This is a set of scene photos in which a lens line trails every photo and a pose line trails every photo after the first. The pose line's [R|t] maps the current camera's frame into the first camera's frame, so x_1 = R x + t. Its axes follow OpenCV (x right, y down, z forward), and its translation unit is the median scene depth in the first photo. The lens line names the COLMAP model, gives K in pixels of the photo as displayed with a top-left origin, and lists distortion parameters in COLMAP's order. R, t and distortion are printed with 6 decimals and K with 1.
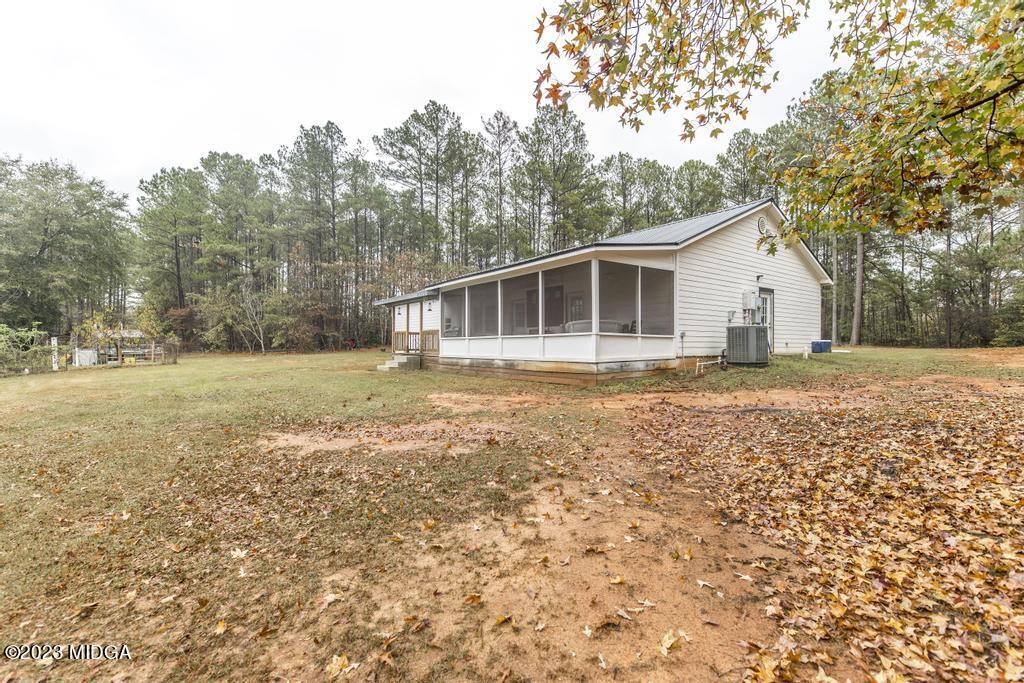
lens RADIAL K [[440.3, 0, 512.0], [0, 440.3, 341.5], [0, 0, 1]] dist [-0.003079, -0.000516]
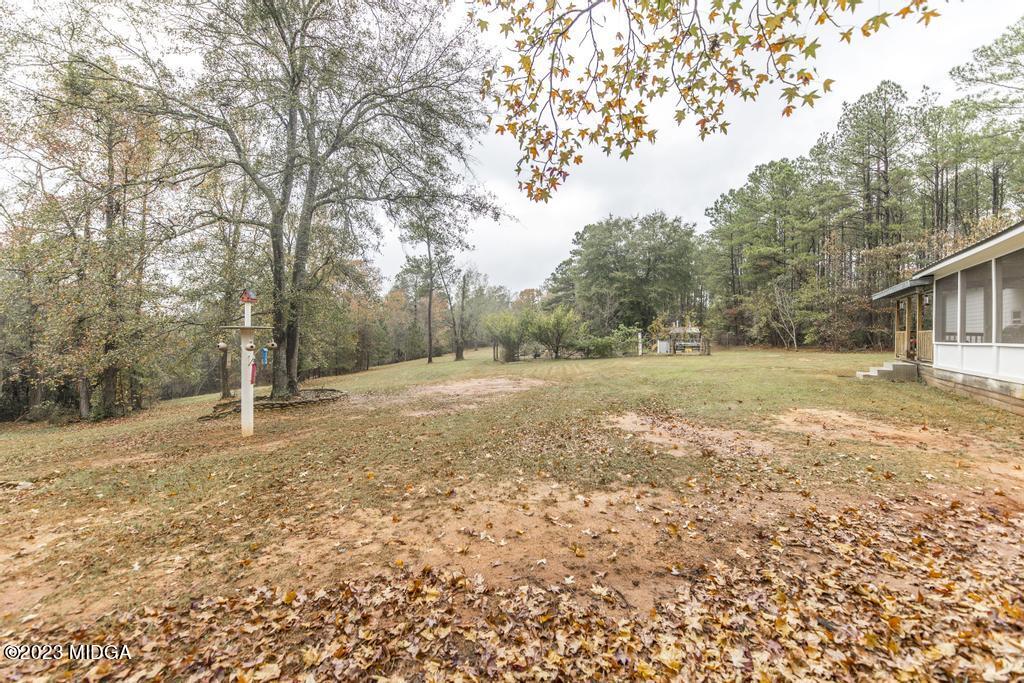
lens RADIAL K [[426.4, 0, 512.0], [0, 426.4, 341.5], [0, 0, 1]] dist [0.001404, -0.000041]
pose [[0.368423, 0.027529, -0.929251, 0.113743], [-0.012326, 0.999618, 0.024726, -0.008548], [0.929577, 0.002344, 0.368621, 0.034188]]
